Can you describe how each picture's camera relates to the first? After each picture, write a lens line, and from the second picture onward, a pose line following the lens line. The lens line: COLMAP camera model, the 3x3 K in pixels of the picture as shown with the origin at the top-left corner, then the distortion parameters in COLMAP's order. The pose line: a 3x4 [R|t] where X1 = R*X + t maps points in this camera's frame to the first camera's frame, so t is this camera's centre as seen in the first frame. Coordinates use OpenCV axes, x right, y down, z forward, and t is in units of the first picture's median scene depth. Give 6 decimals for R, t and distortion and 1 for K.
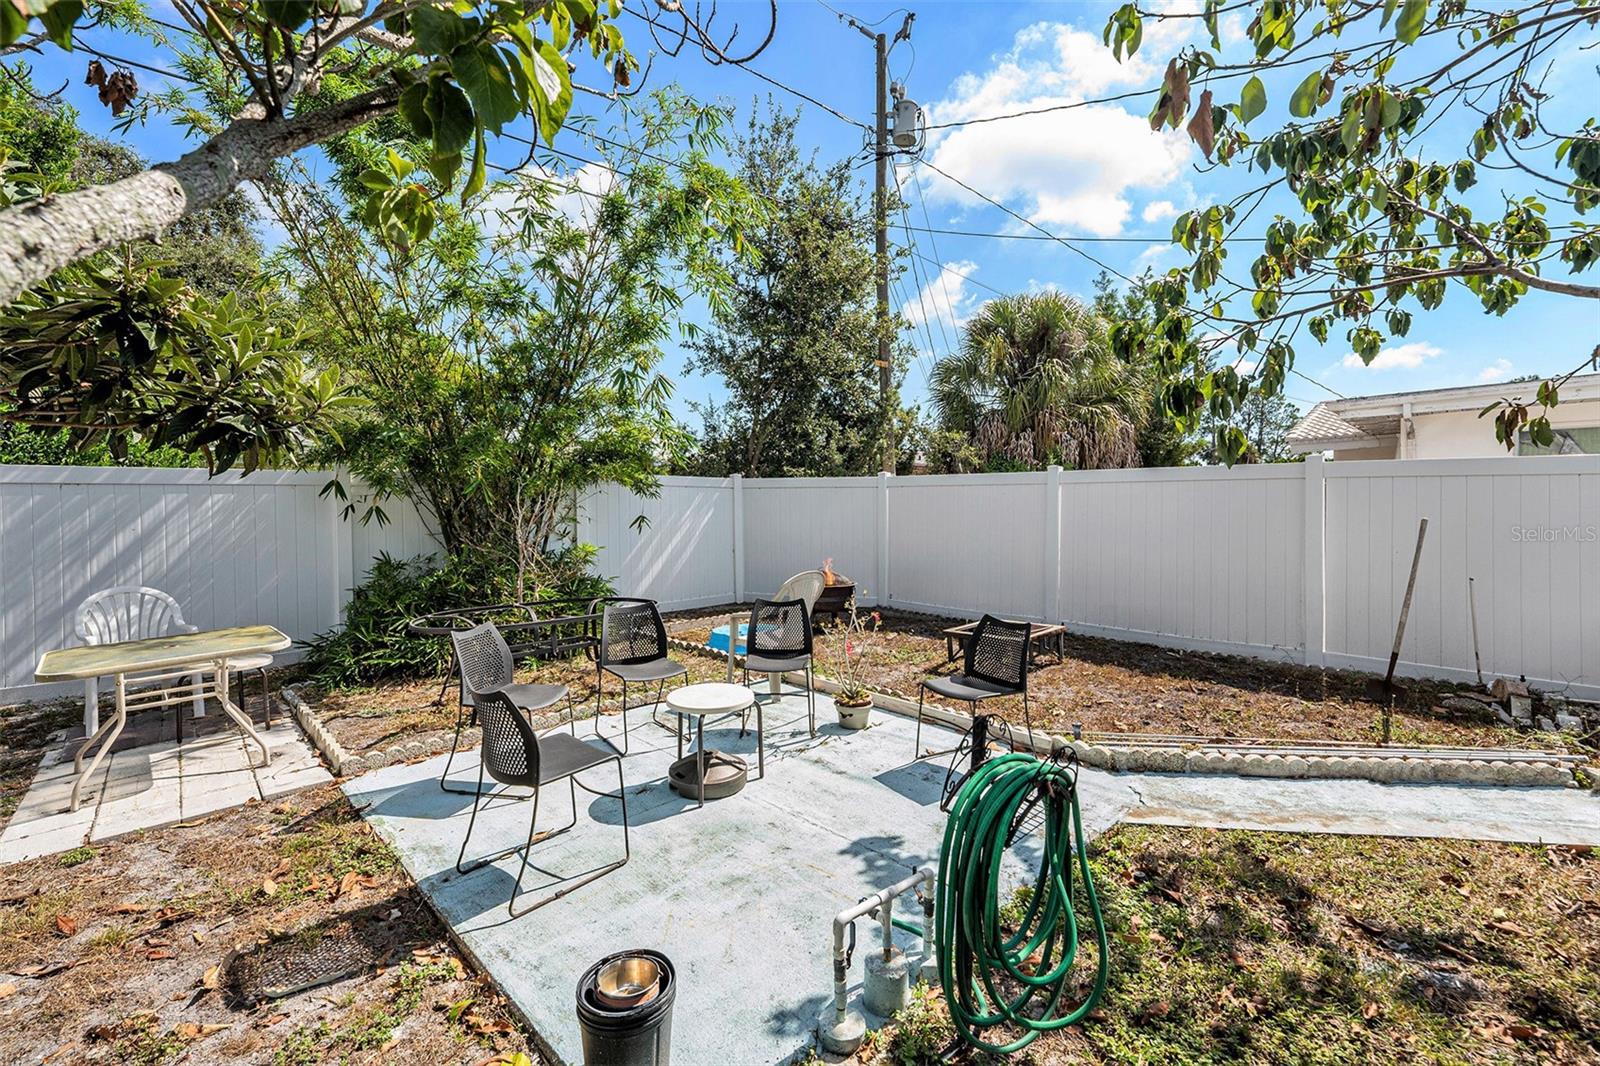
lens RADIAL K [[676.9, 0, 800.0], [0, 676.9, 533.0], [0, 0, 1]] dist [-0.019013, 0.000209]
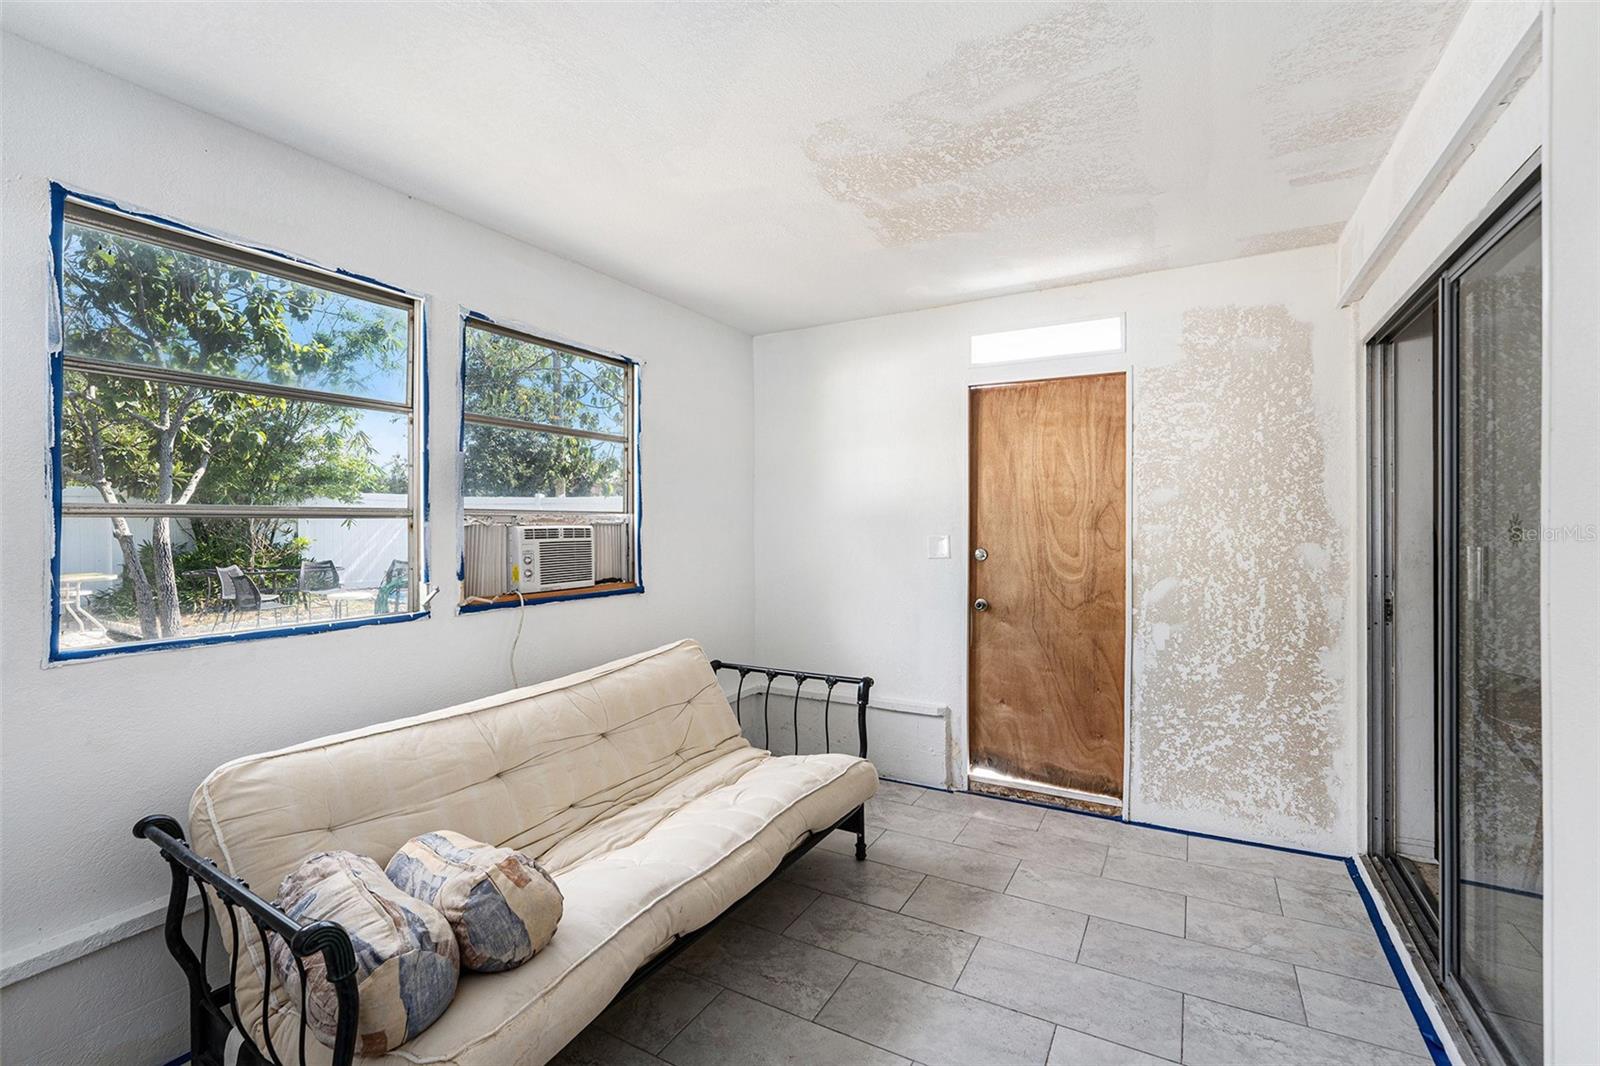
lens RADIAL K [[676.9, 0, 800.0], [0, 676.9, 533.0], [0, 0, 1]] dist [-0.019013, 0.000209]
pose [[0.956862, 0.014655, 0.290172, 0.332789], [-0.011742, 0.999862, -0.011777, 0.009728], [-0.290304, 0.007862, 0.956902, -0.809170]]
